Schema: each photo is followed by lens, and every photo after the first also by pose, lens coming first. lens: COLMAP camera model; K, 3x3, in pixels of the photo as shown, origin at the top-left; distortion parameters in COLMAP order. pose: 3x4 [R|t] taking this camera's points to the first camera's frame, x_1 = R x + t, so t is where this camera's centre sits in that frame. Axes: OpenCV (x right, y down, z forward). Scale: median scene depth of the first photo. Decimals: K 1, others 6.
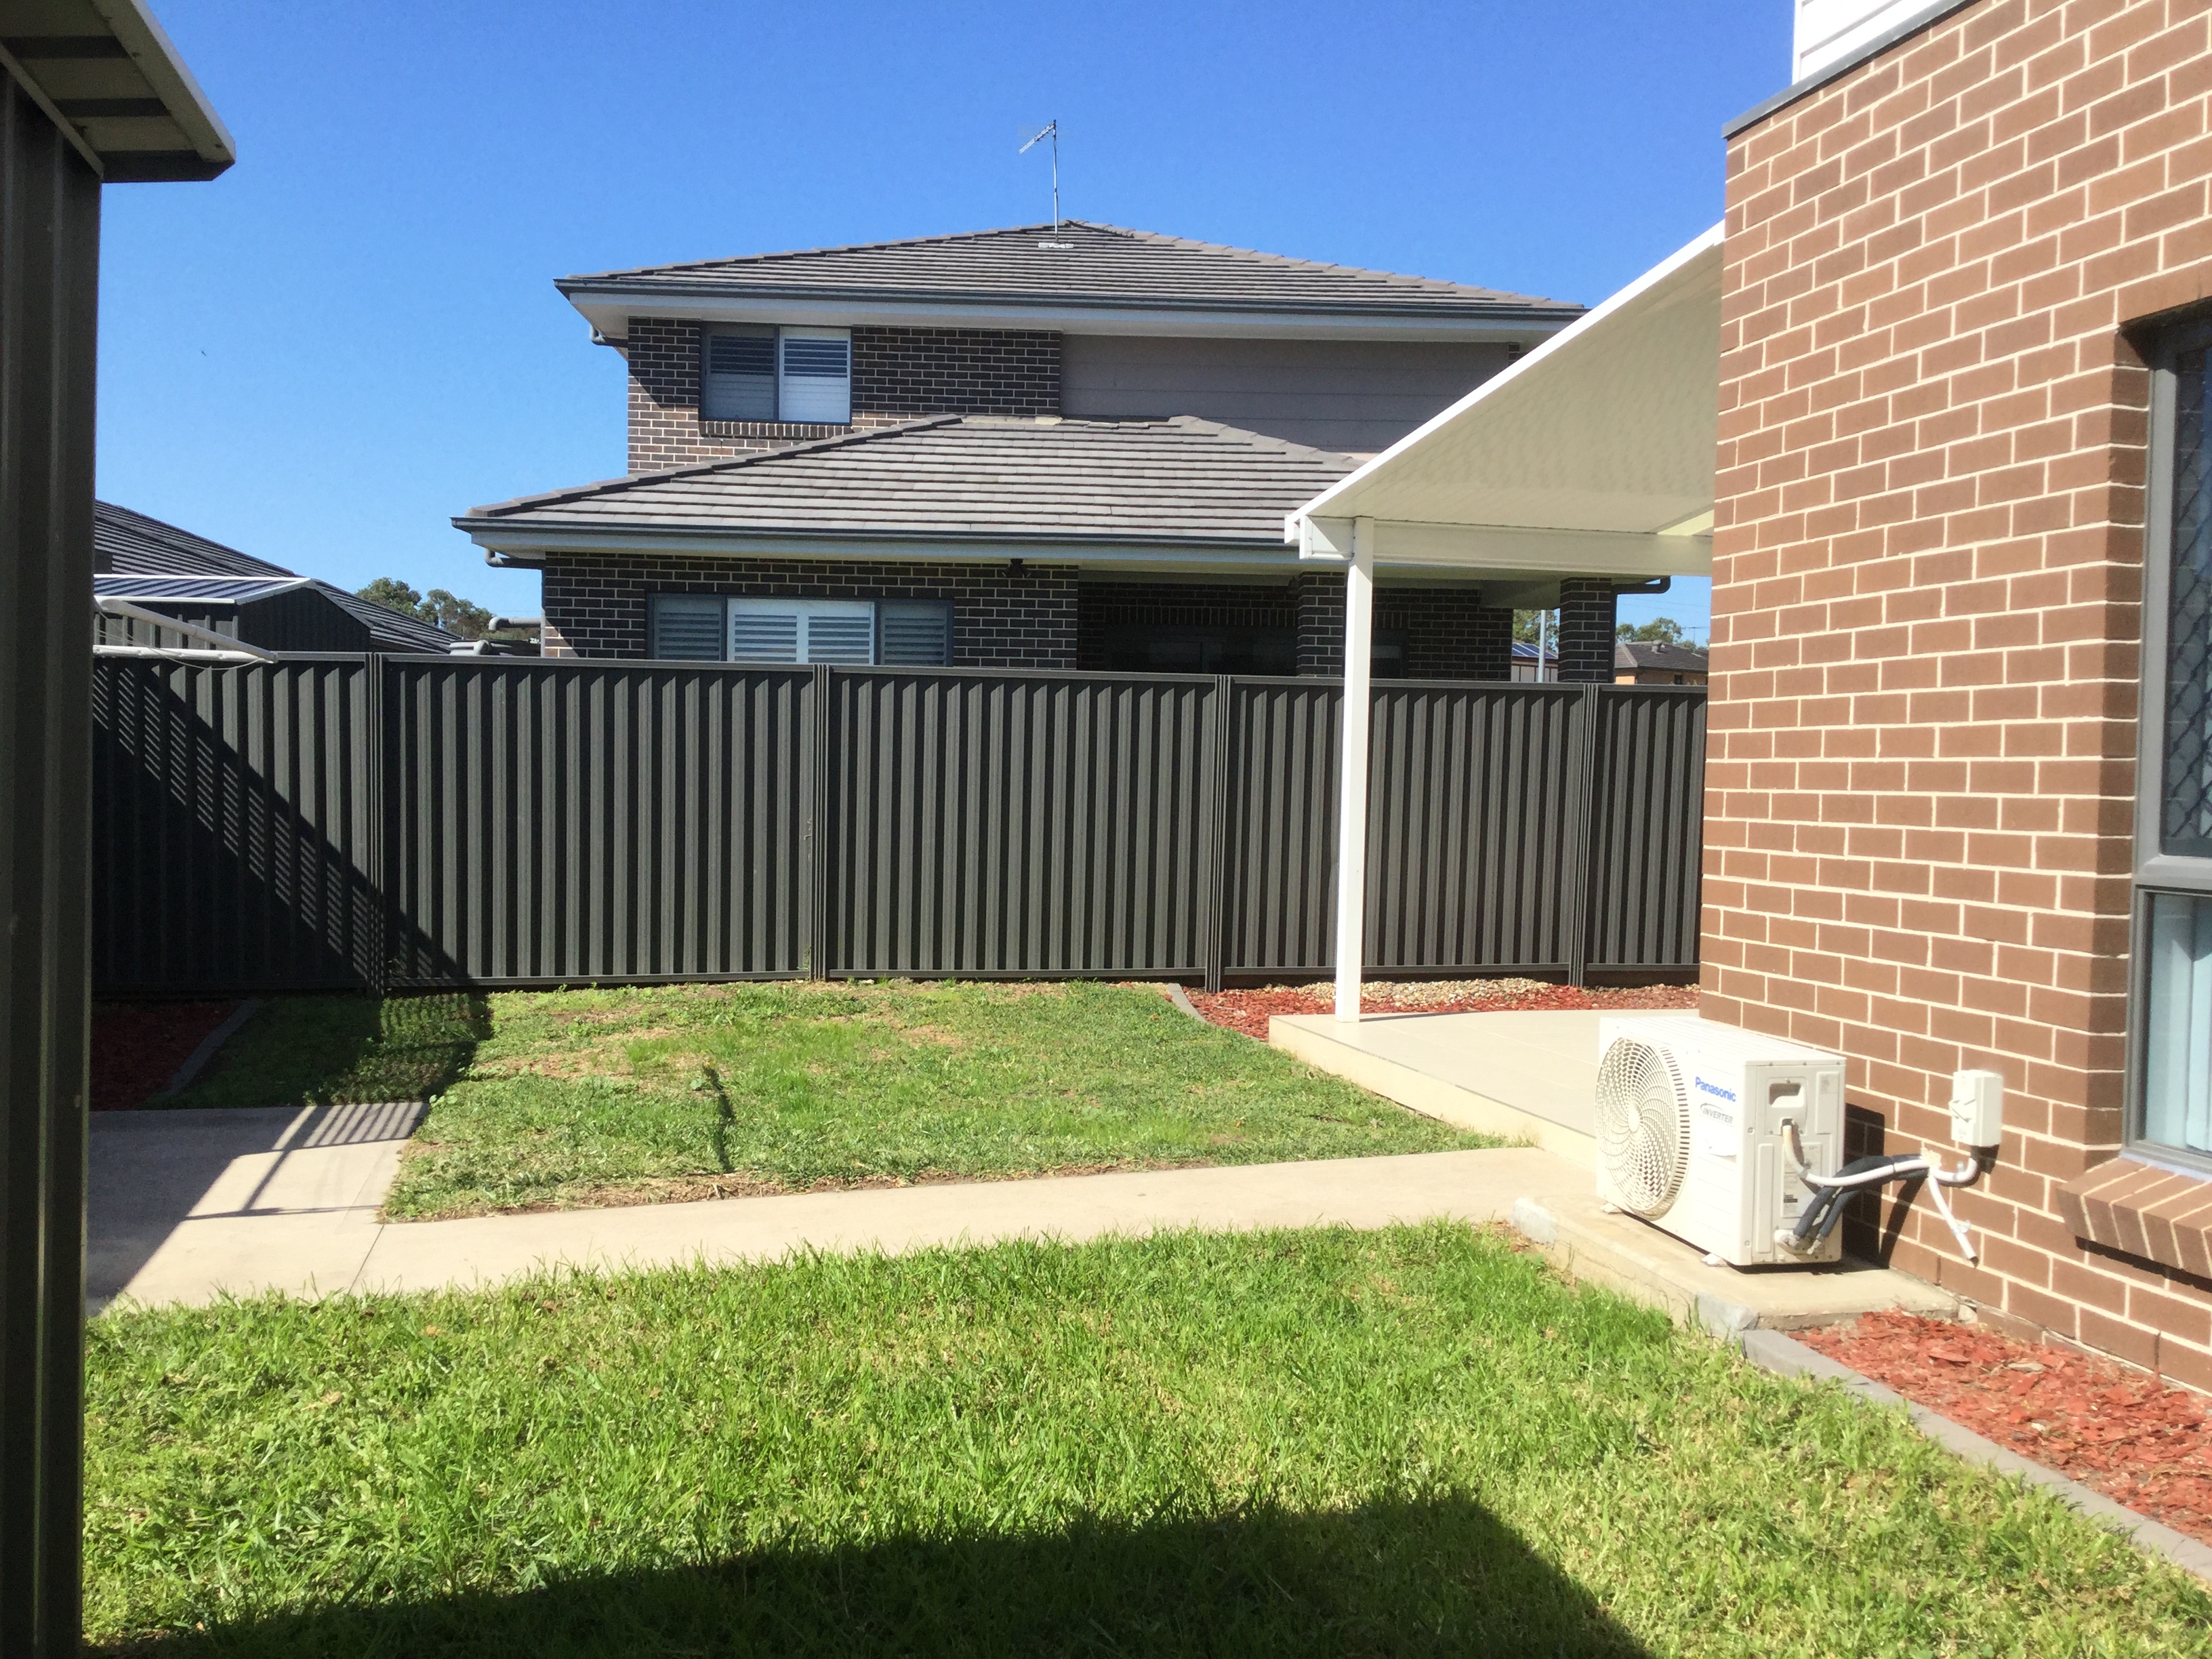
lens RADIAL K [[1998.9, 0, 1070.3], [0, 1998.9, 832.2], [0, 0, 1]] dist [0.014586, 0.002465]
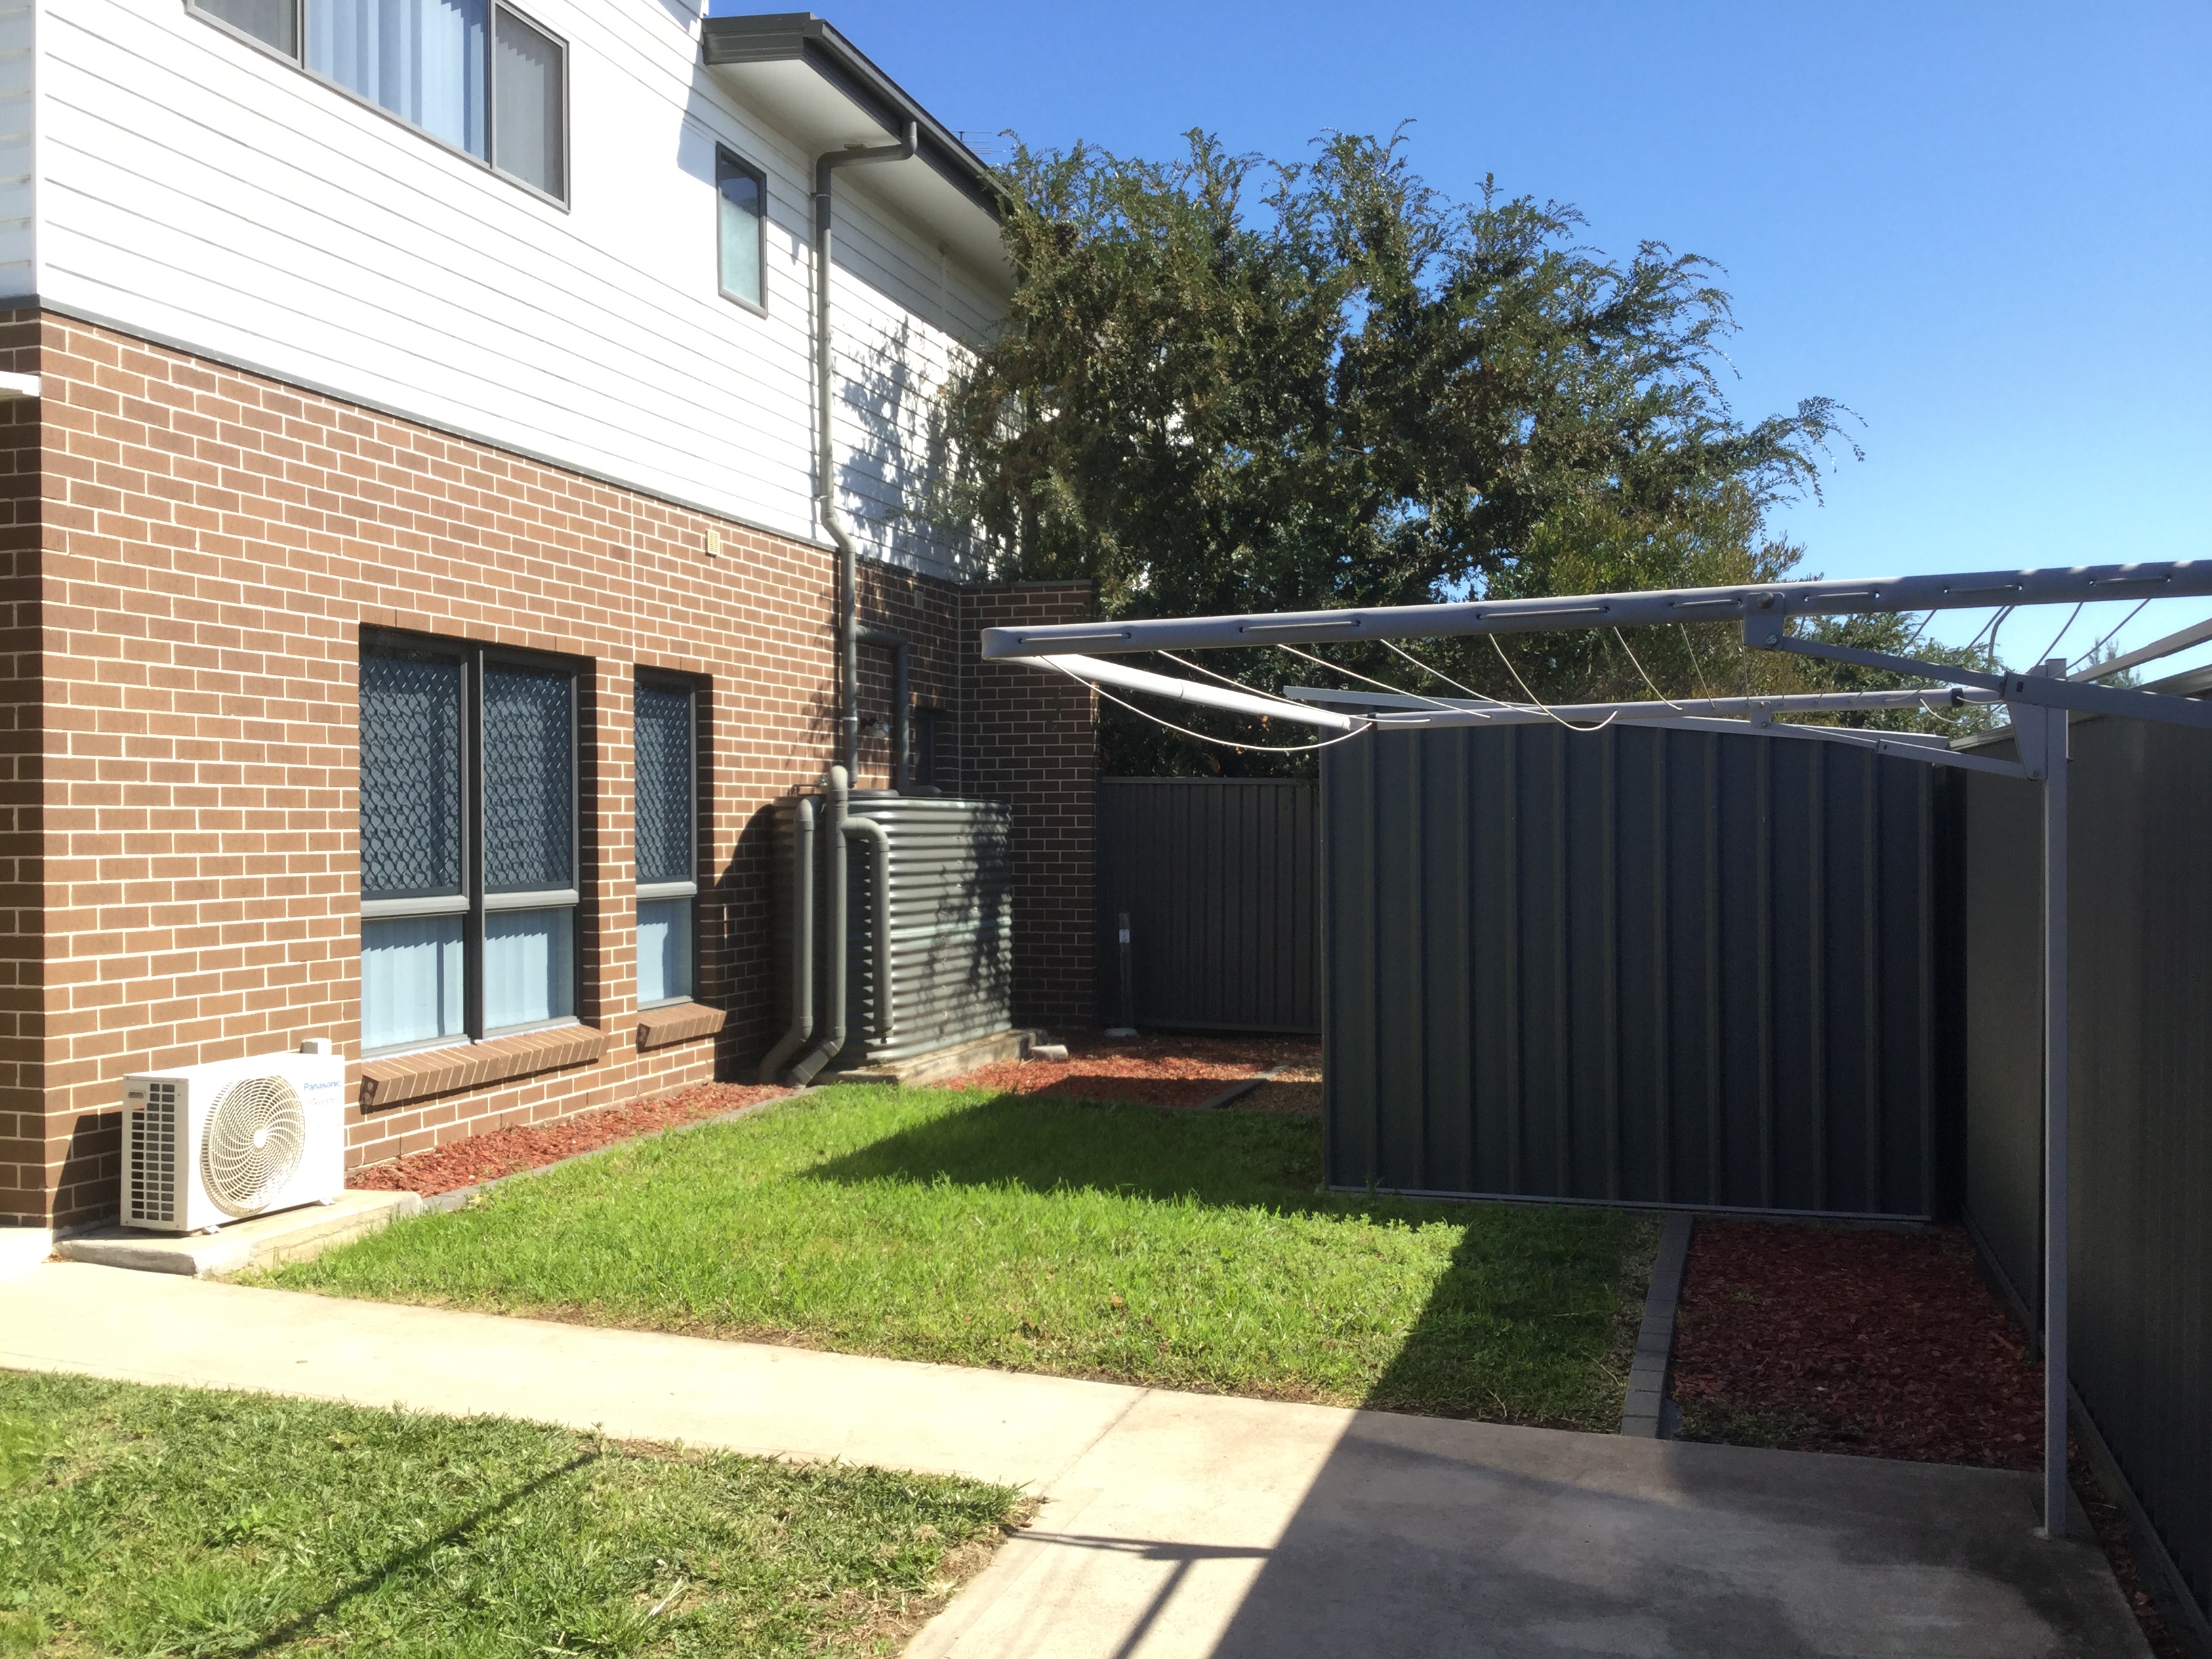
lens RADIAL K [[1998.9, 0, 1070.3], [0, 1998.9, 832.2], [0, 0, 1]] dist [0.014586, 0.002465]
pose [[-0.853278, -0.021060, 0.521031, -0.937238], [-0.001648, 0.999288, 0.037693, -0.115570], [-0.521453, 0.031304, -0.852705, 2.051895]]
